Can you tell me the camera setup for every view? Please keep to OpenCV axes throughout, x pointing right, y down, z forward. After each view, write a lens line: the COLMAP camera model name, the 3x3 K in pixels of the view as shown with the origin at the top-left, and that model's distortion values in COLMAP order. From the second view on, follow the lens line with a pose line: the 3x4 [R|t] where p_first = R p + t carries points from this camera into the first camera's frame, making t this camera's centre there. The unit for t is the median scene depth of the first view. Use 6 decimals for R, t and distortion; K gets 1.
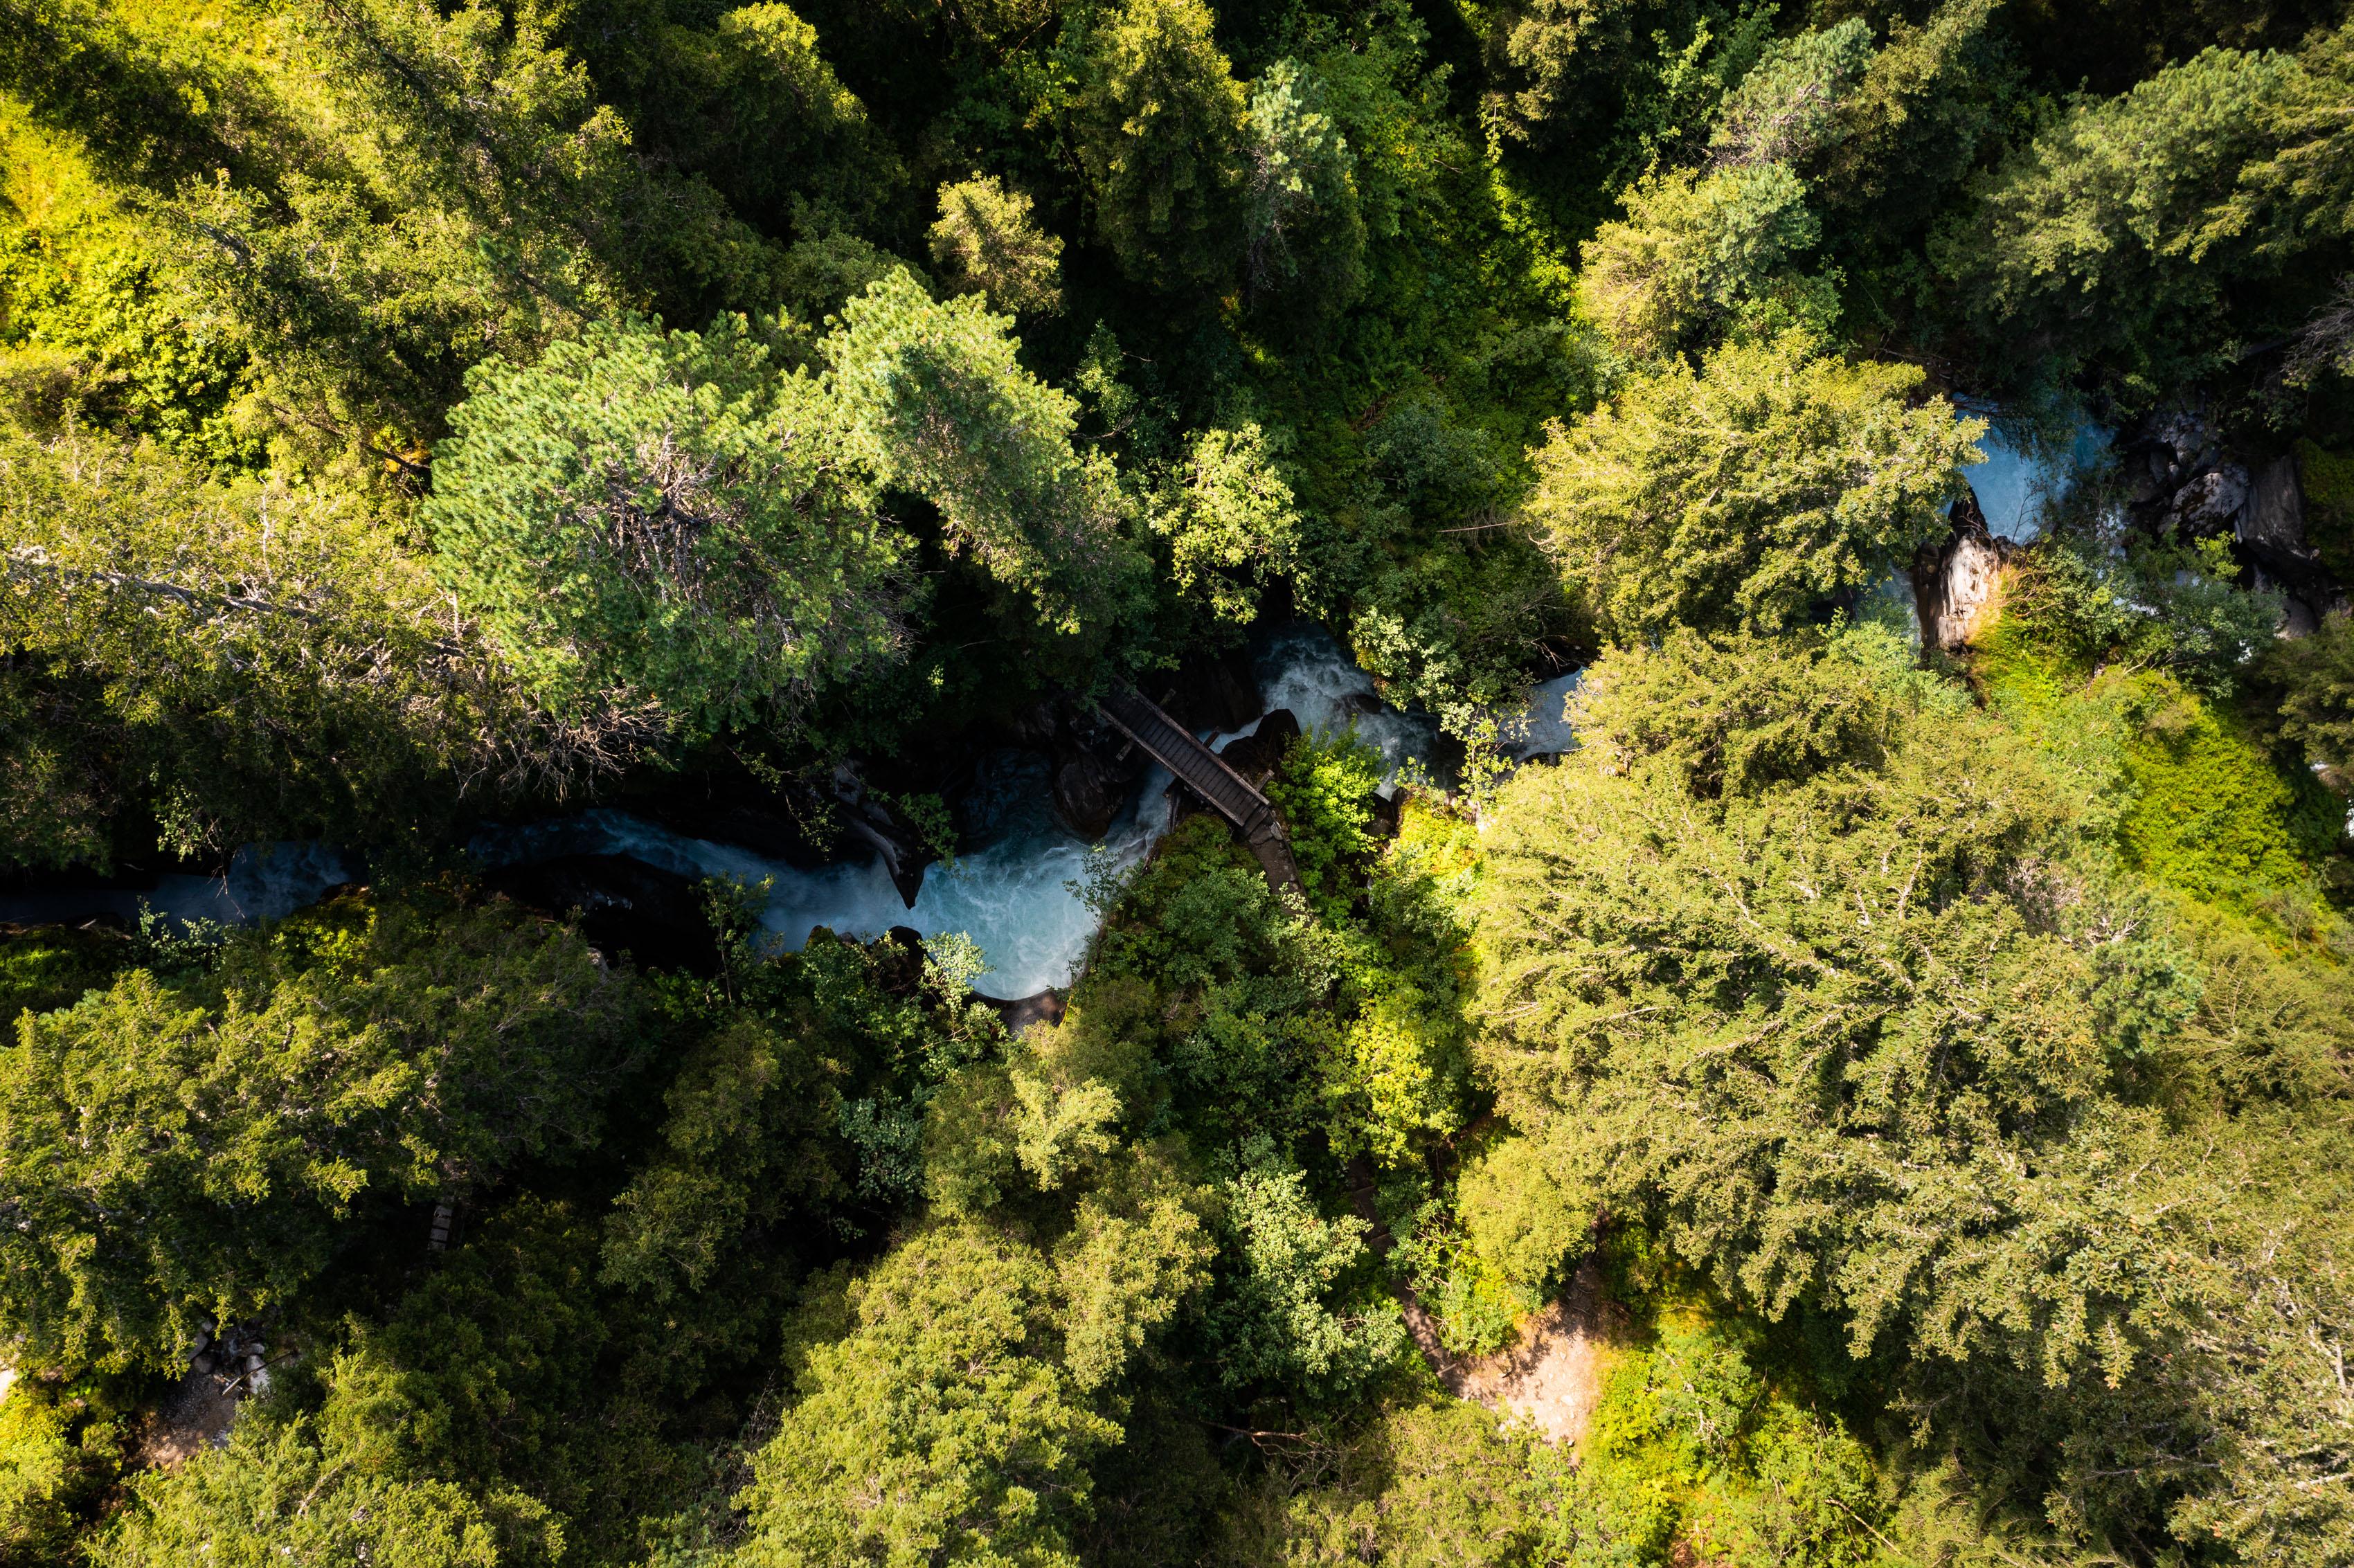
lens RADIAL K [[1891.7, 0, 1175.6], [0, 1891.7, 779.2], [0, 0, 1]] dist [0.001381, 0.000694]
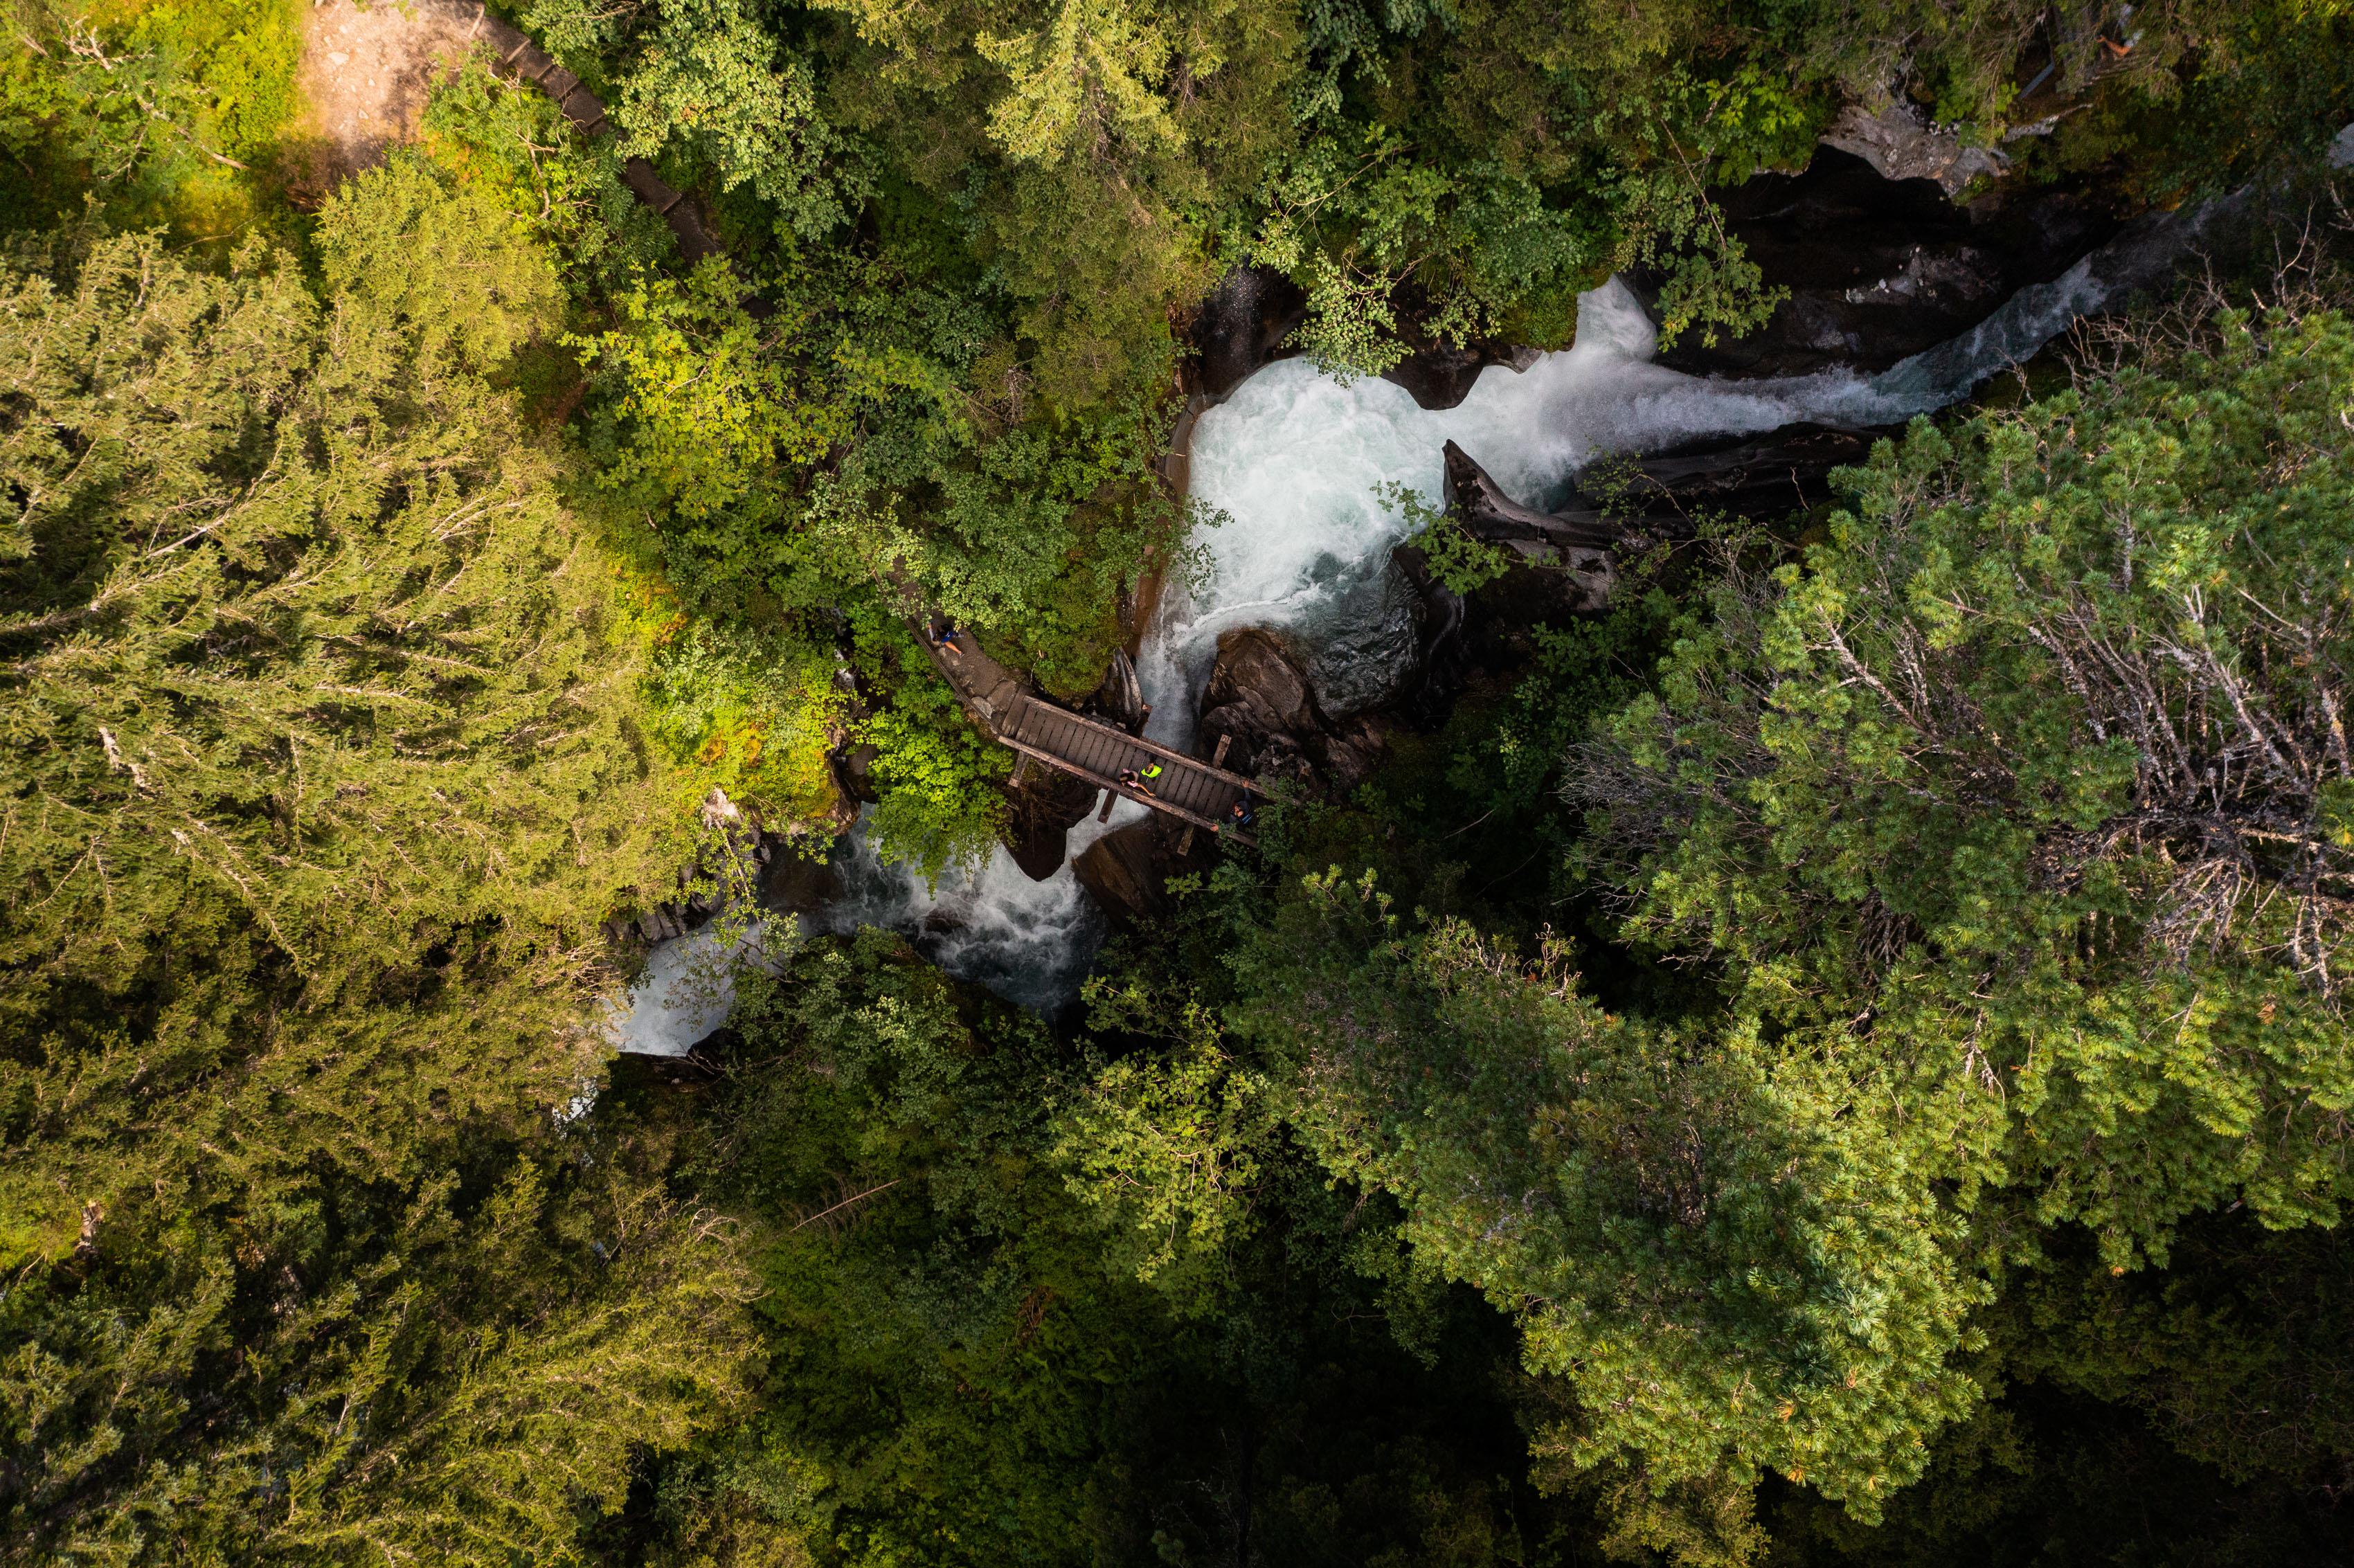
lens RADIAL K [[1891.7, 0, 1173.7], [0, 1891.7, 779.4], [0, 0, 1]] dist [0.001381, 0.000694]
pose [[-0.951966, 0.303643, 0.039525, -0.039723], [-0.302689, -0.952667, 0.028370, -0.046894], [0.046268, 0.015044, 0.998816, 0.355786]]
